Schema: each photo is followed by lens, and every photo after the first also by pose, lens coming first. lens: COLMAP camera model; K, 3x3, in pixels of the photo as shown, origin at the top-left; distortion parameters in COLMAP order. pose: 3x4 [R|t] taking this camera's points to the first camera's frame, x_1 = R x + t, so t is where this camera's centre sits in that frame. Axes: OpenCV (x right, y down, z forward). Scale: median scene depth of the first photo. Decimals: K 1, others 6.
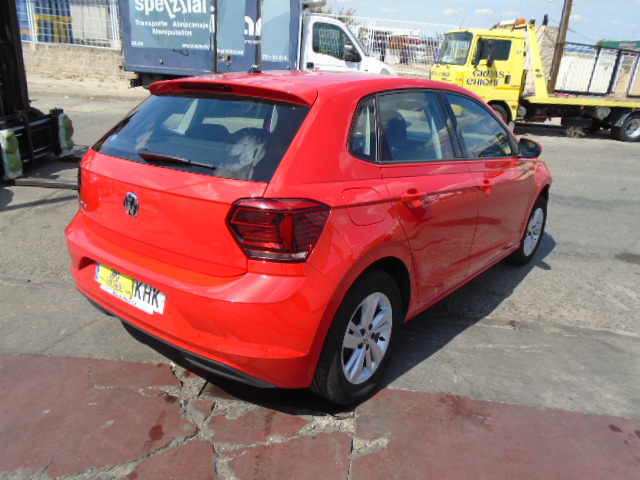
lens RADIAL K [[488.4, 0, 320.2], [0, 488.4, 251.9], [0, 0, 1]] dist [-0.022125, 0.003358]
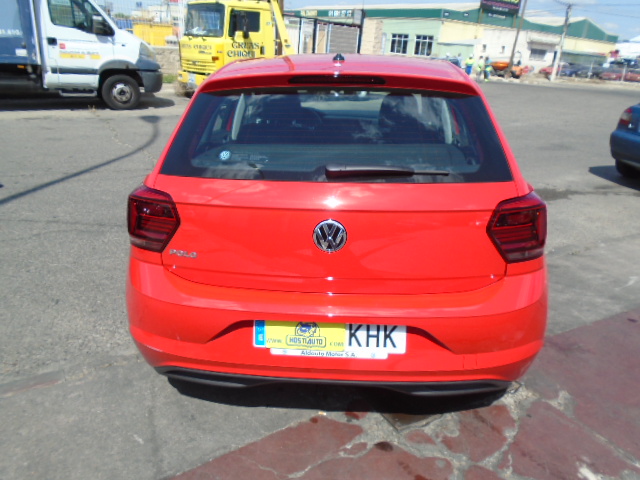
lens RADIAL K [[491.1, 0, 320.9], [0, 491.1, 237.2], [0, 0, 1]] dist [-0.012022, -0.000339]
pose [[0.826310, -0.223021, 0.517179, -0.149080], [0.209150, 0.974104, 0.085894, -0.030887], [-0.522942, 0.037193, 0.851556, 0.058648]]
